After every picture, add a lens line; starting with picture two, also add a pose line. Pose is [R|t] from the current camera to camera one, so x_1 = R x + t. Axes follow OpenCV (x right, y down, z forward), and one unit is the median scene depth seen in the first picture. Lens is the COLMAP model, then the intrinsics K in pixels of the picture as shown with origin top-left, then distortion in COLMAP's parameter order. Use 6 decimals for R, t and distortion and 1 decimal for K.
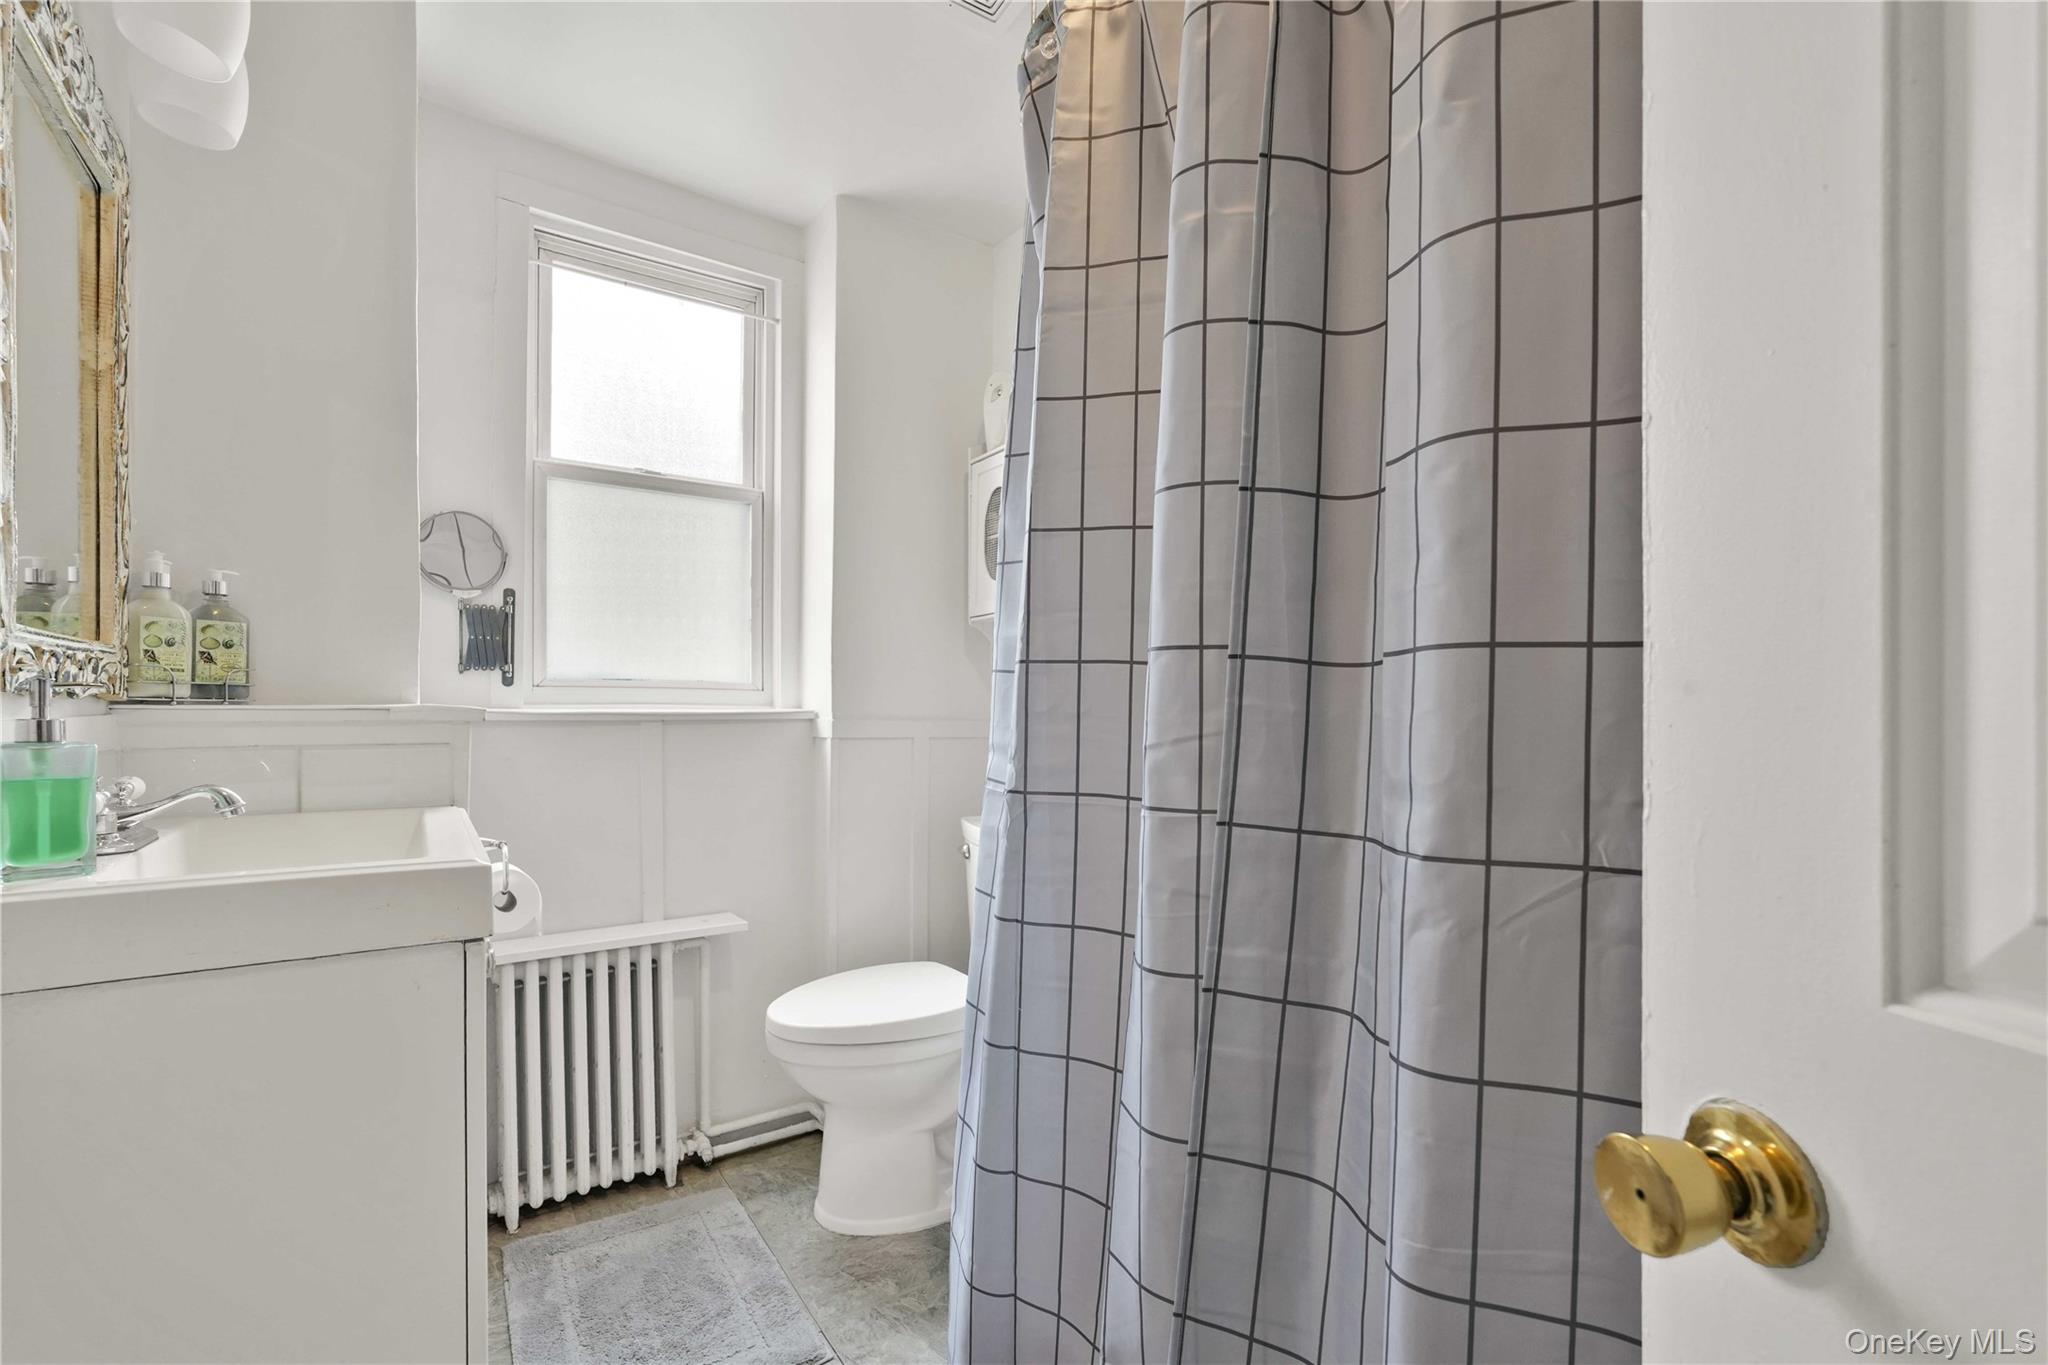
lens RADIAL K [[925.6, 0, 1019.9], [0, 925.6, 755.7], [0, 0, 1]] dist [-0.012579, 0.006414]
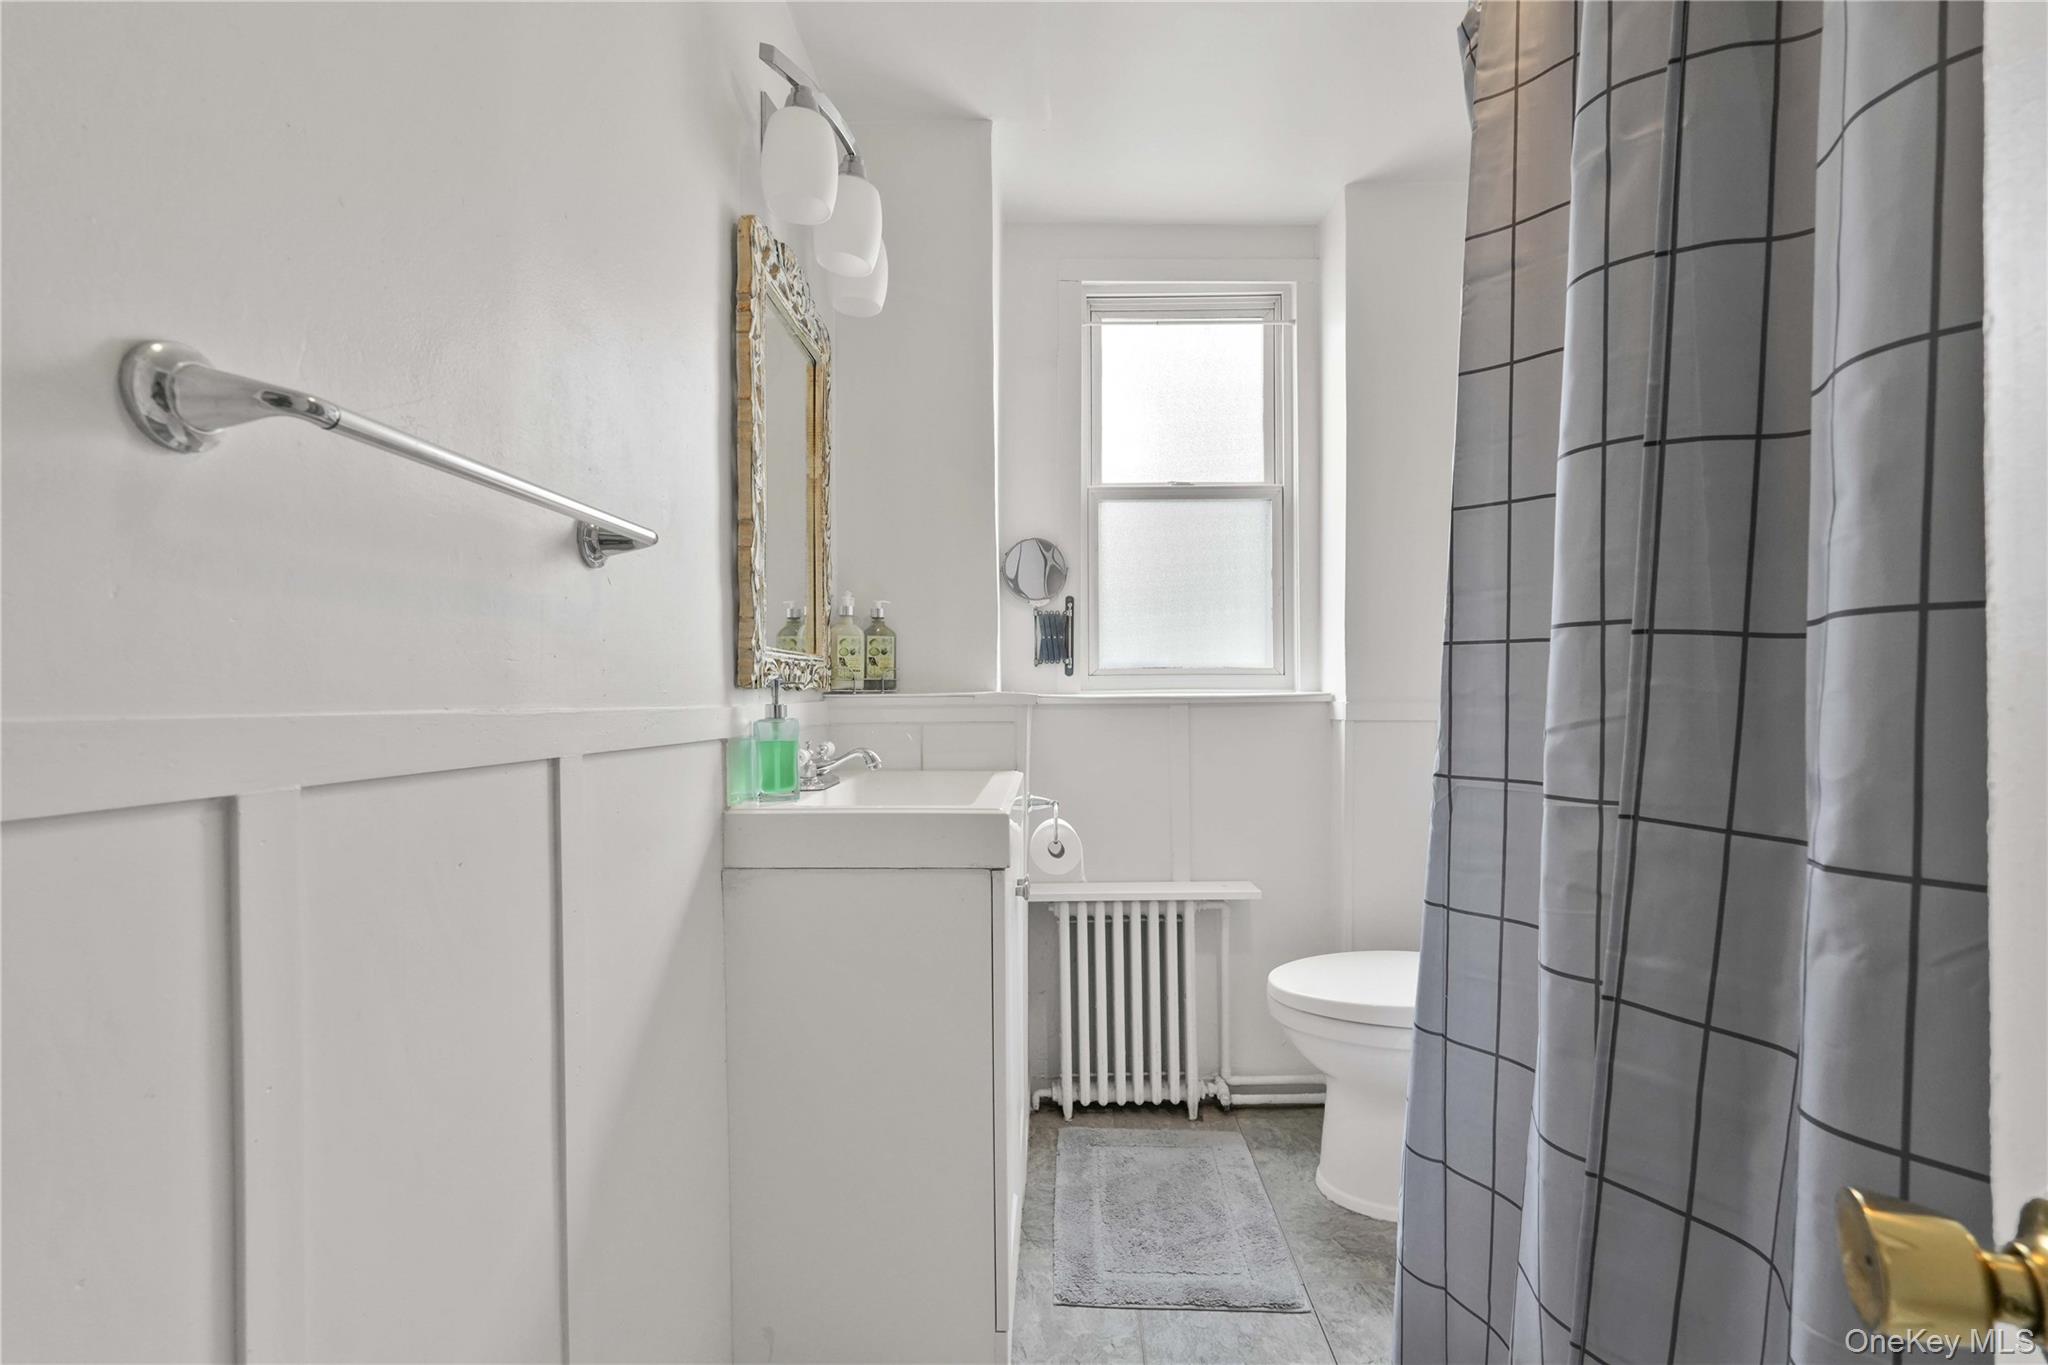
lens RADIAL K [[925.6, 0, 1019.9], [0, 925.6, 755.7], [0, 0, 1]] dist [-0.012579, 0.006414]
pose [[0.808556, 0.030093, -0.587650, 0.198061], [-0.019063, 0.999507, 0.024955, 0.001778], [0.588111, -0.008975, 0.808730, -0.057744]]
